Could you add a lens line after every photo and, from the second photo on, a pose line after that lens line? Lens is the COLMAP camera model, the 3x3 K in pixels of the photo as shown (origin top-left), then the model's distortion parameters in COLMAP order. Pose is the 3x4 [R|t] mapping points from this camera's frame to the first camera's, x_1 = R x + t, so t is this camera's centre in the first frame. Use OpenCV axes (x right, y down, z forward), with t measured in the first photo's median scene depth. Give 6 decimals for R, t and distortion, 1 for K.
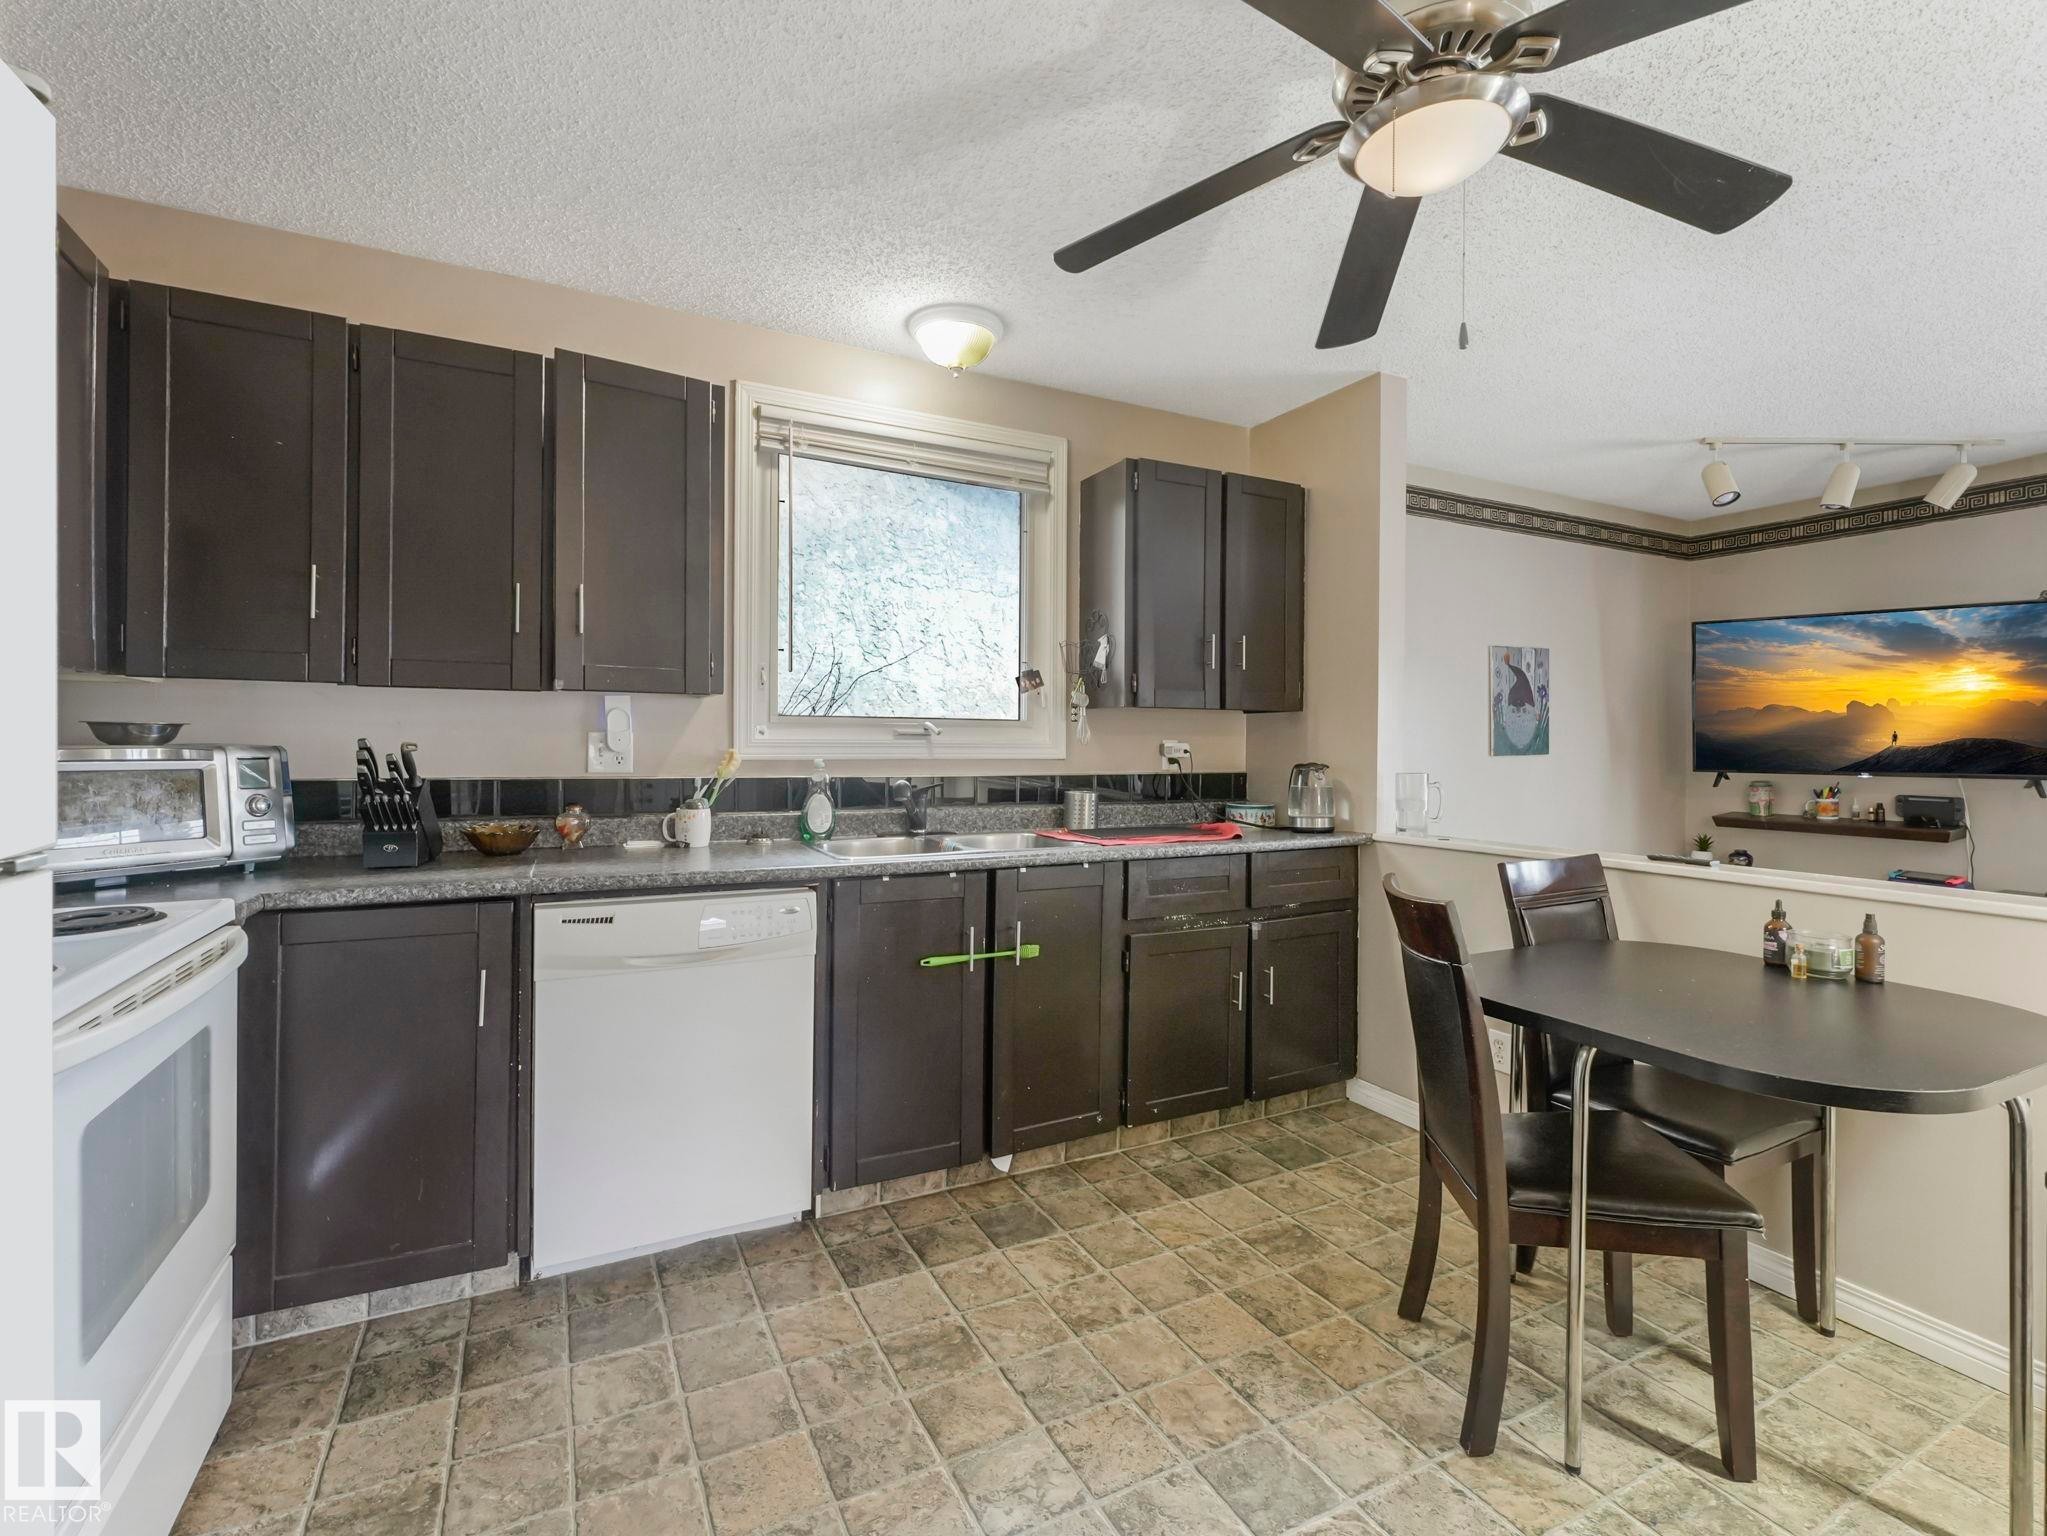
lens RADIAL K [[952.8, 0, 1026.9], [0, 952.8, 743.0], [0, 0, 1]] dist [-0.000634, -0.010671]
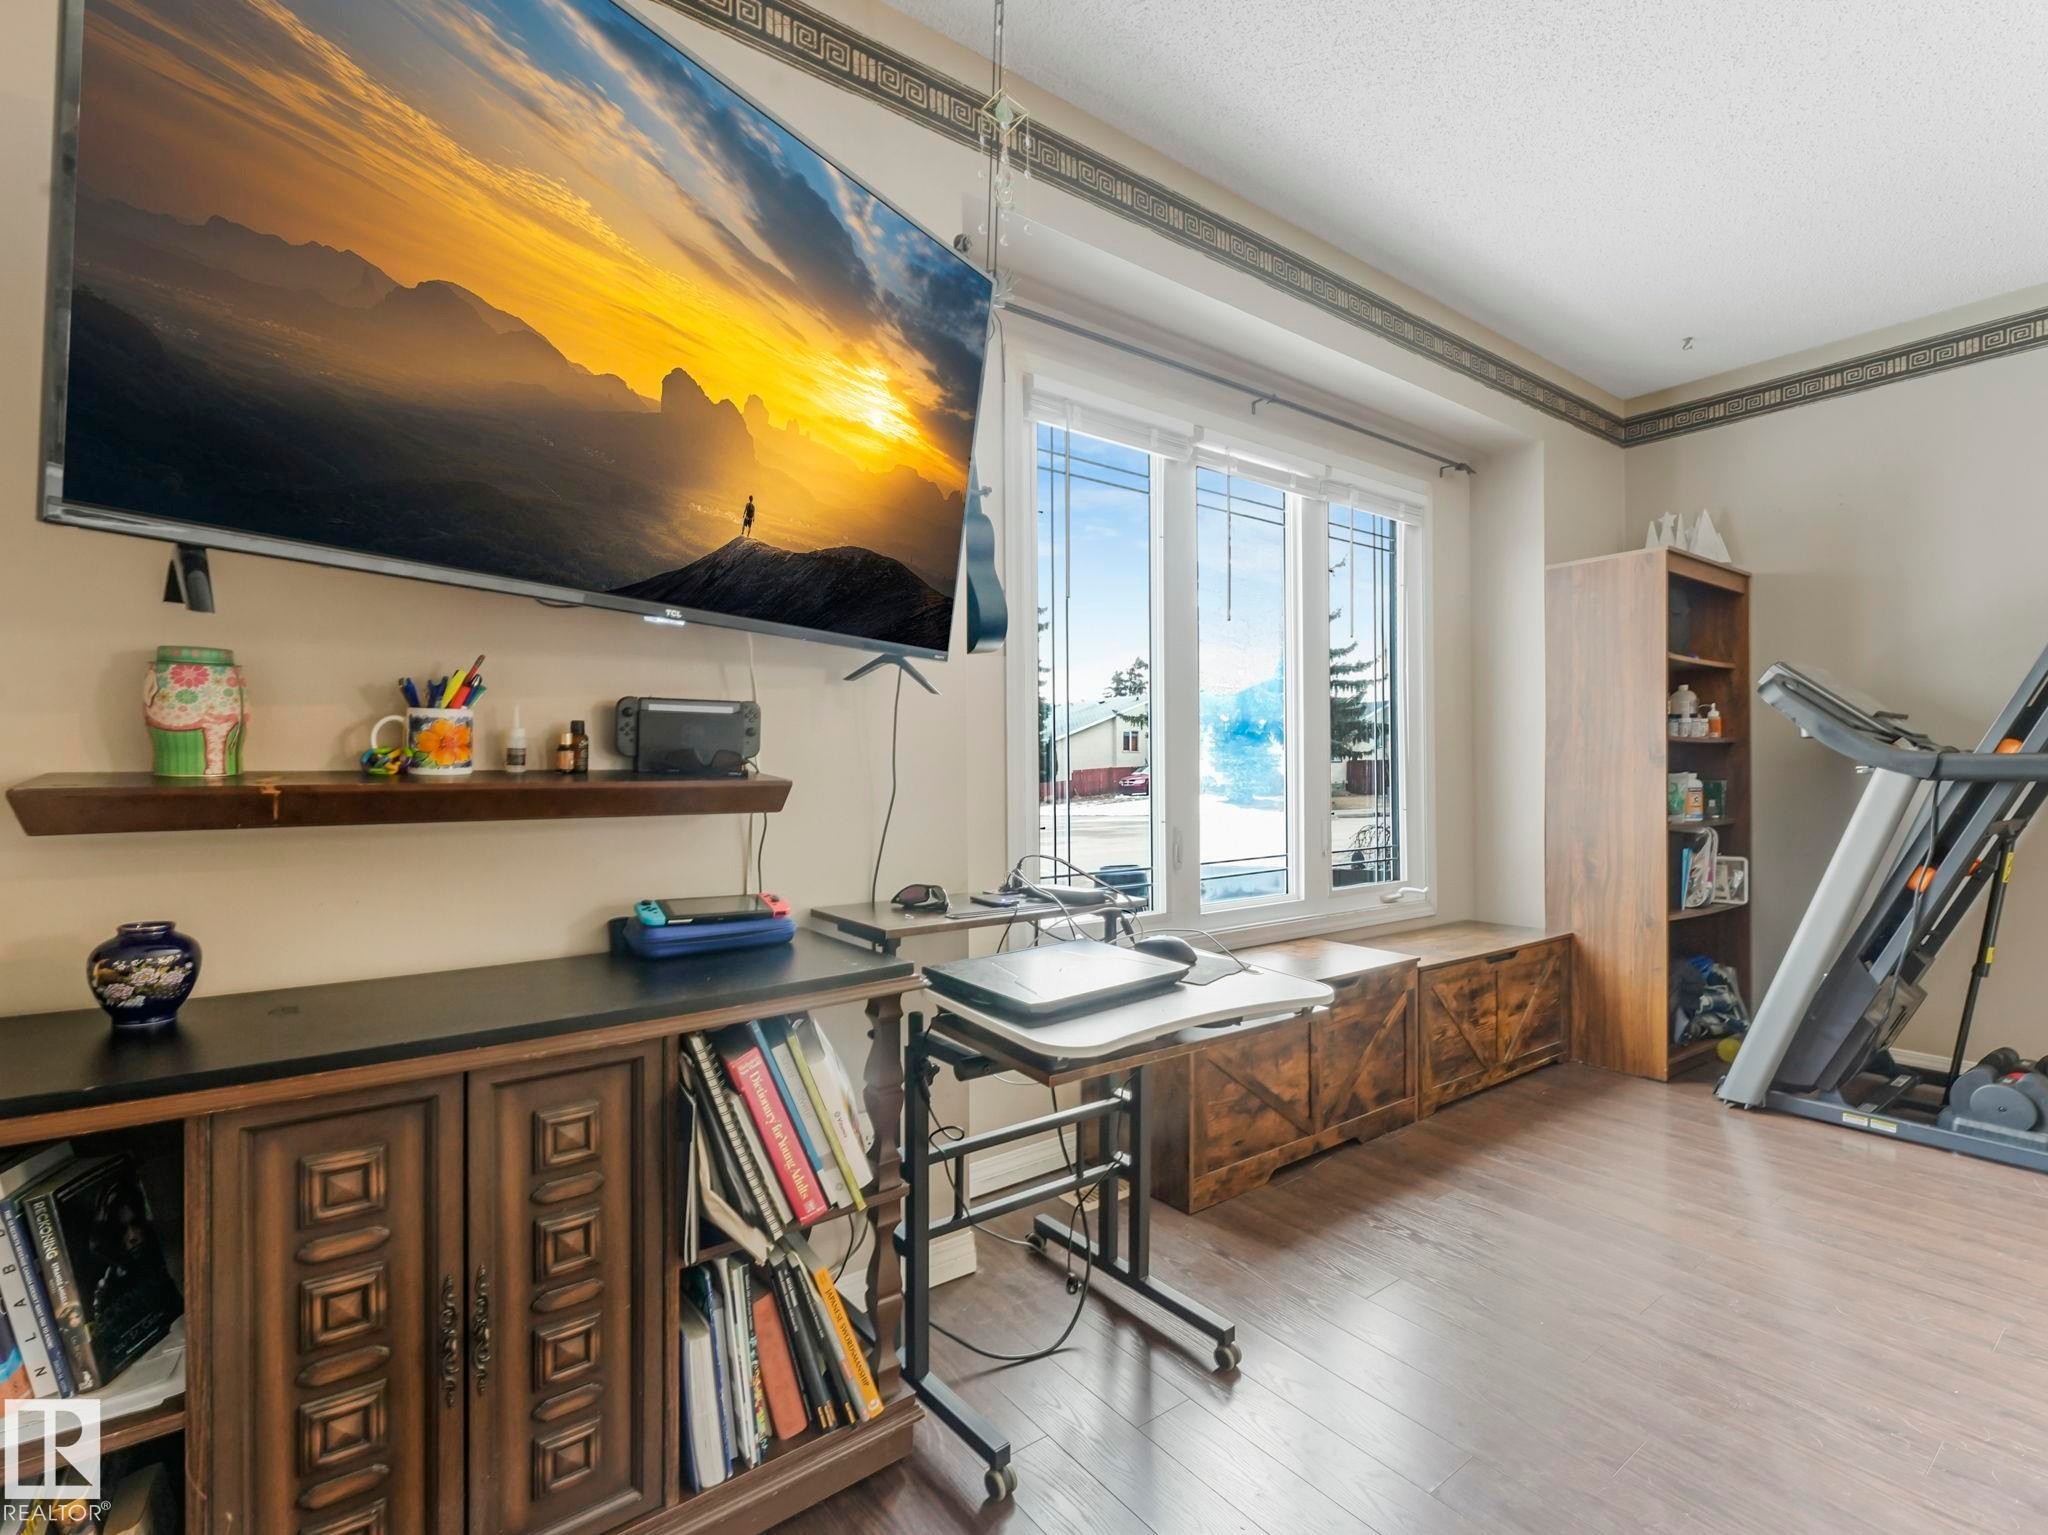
lens RADIAL K [[951.9, 0, 1025.4], [0, 951.9, 777.9], [0, 0, 1]] dist [-0.001095, -0.000026]
pose [[-0.150308, -0.015143, 0.988523, 0.724484], [-0.005235, 0.999881, 0.014521, 0.108063], [-0.988625, -0.002993, -0.150369, 1.230427]]
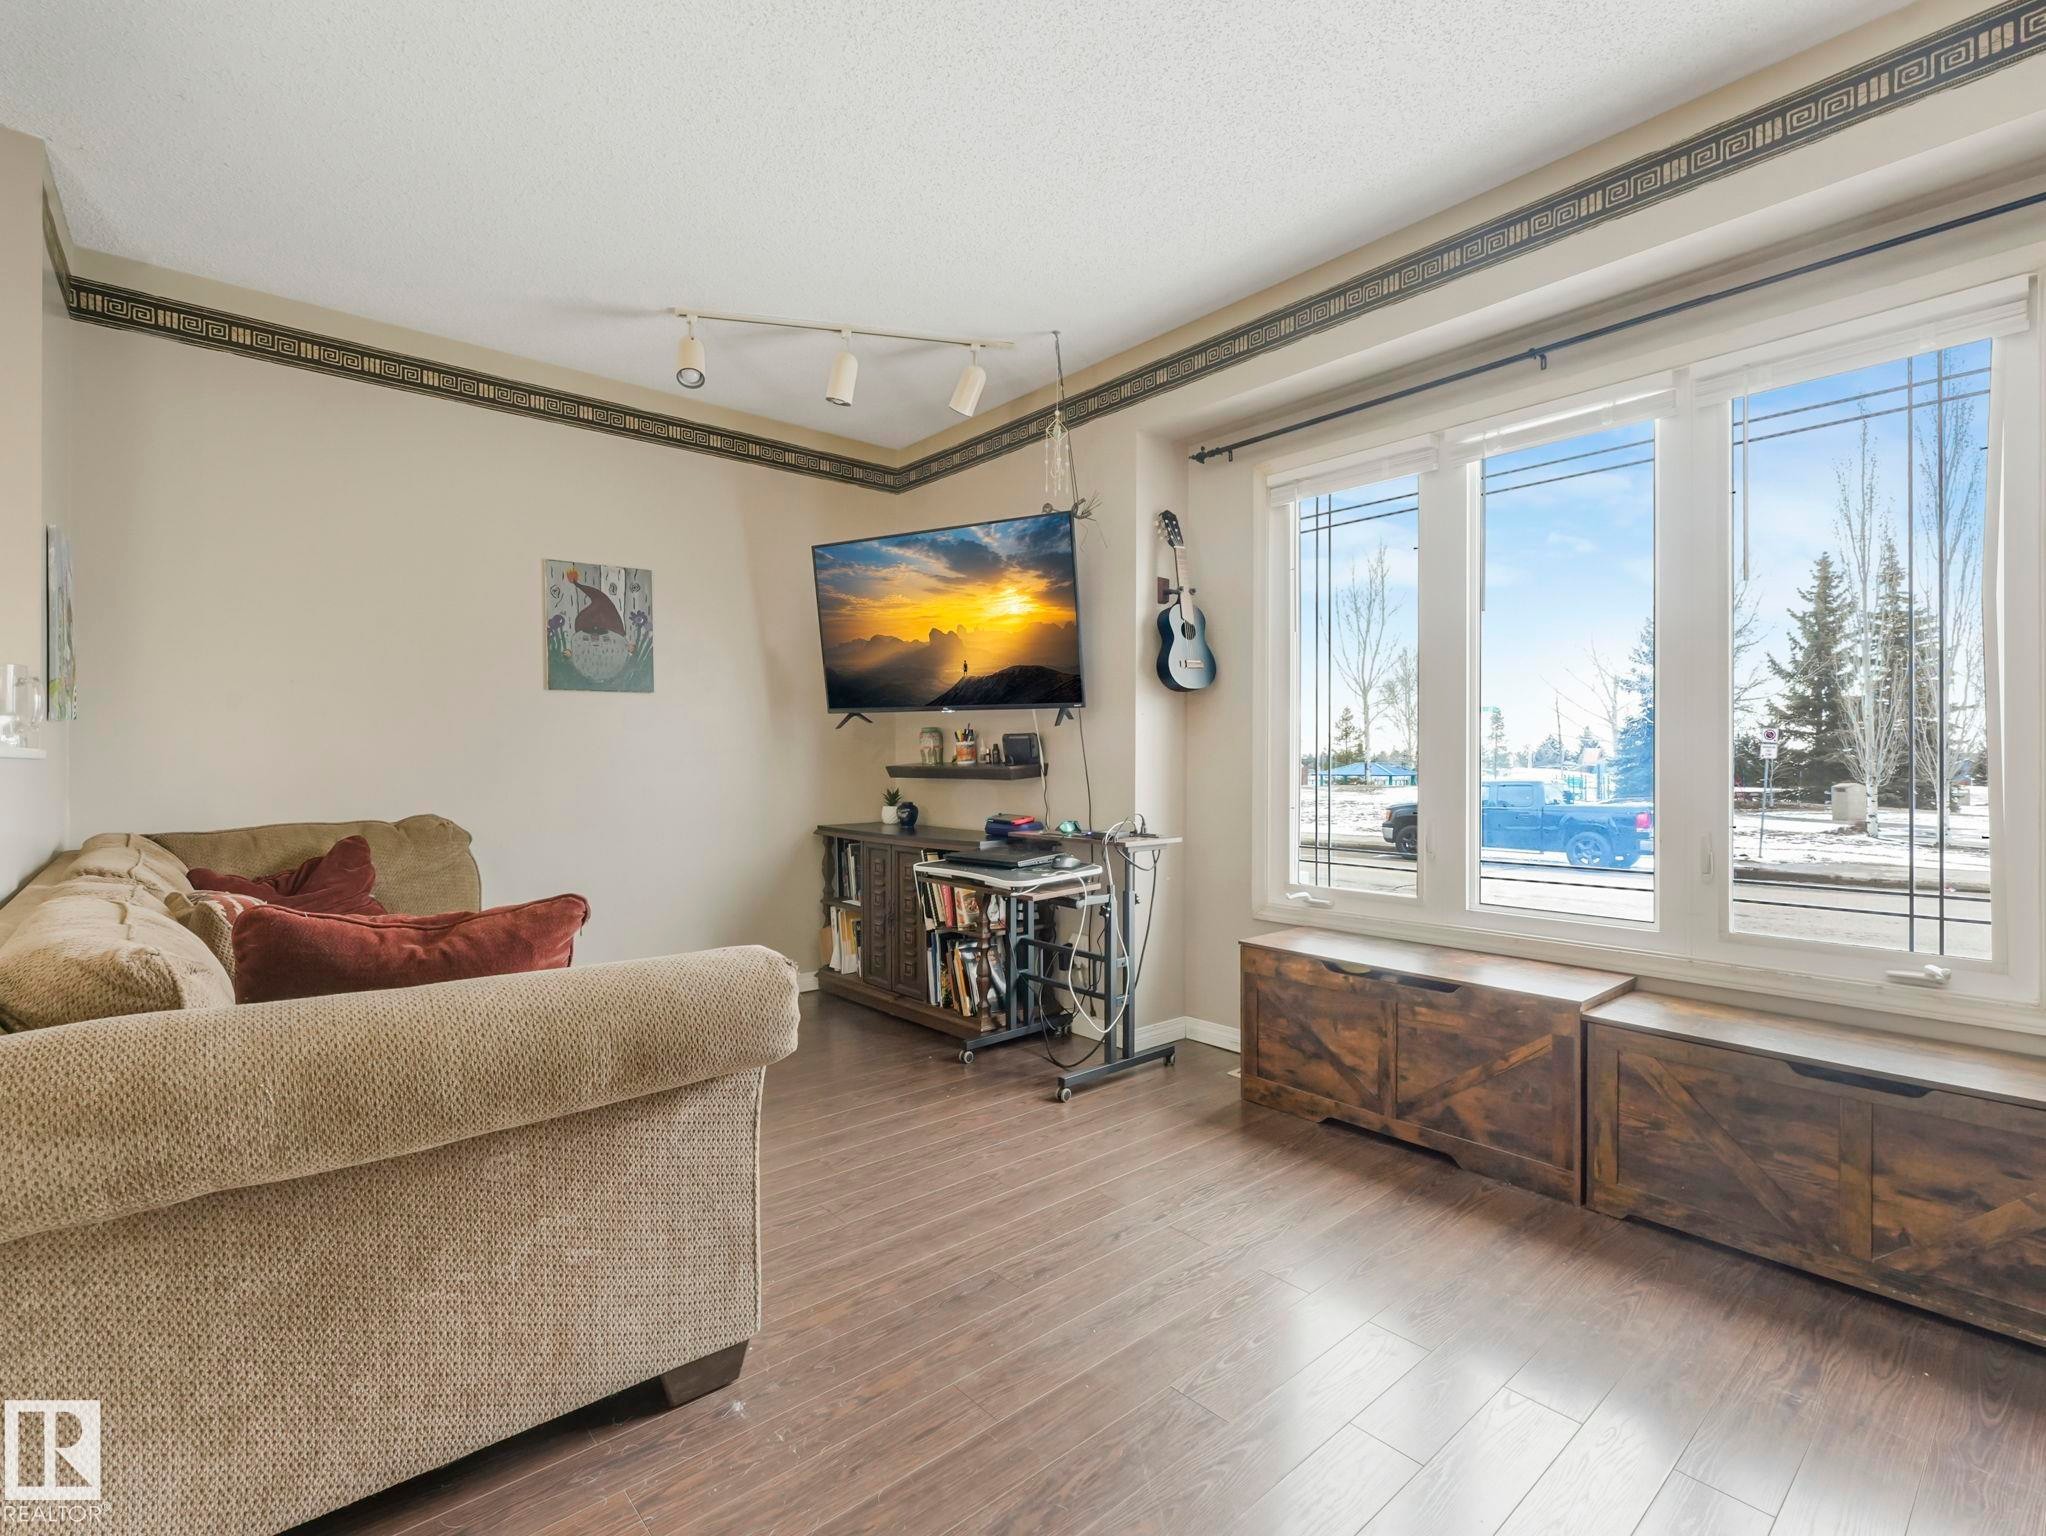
lens RADIAL K [[951.7, 0, 1023.0], [0, 951.7, 768.0], [0, 0, 1]] dist [-0.001822, -0.000074]
pose [[0.976071, -0.006093, 0.217367, 0.995343], [0.003255, 0.999905, 0.013412, 0.102806], [-0.217428, -0.012384, 0.975998, 0.105691]]
